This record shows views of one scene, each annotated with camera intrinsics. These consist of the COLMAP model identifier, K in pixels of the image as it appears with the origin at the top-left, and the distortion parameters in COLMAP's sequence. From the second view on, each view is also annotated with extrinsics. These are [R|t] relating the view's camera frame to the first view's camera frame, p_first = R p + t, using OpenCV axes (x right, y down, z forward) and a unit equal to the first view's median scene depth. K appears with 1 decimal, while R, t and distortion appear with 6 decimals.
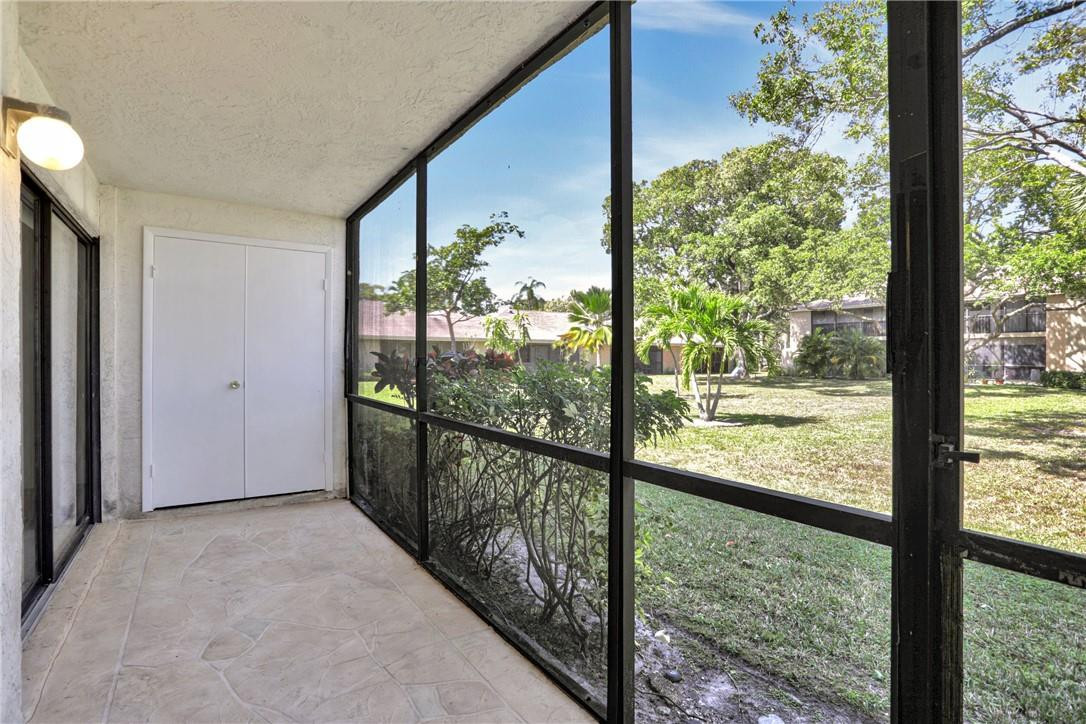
lens RADIAL K [[553.0, 0, 534.0], [0, 553.0, 349.1], [0, 0, 1]] dist [-0.024428, 0.005615]
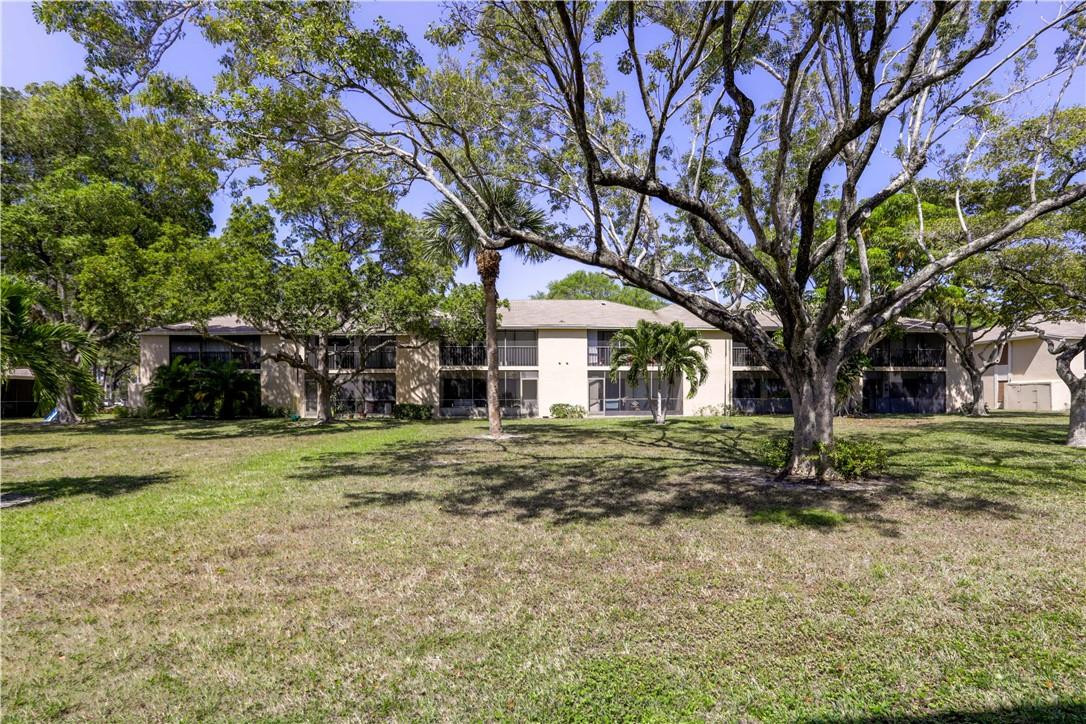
lens RADIAL K [[601.5, 0, 556.4], [0, 601.5, 394.9], [0, 0, 1]] dist [-0.042513, 0.021654]
pose [[0.506141, -0.005551, 0.862433, 0.067560], [-0.004449, 0.999949, 0.009047, 0.009838], [-0.862439, -0.008416, 0.506091, 0.118549]]
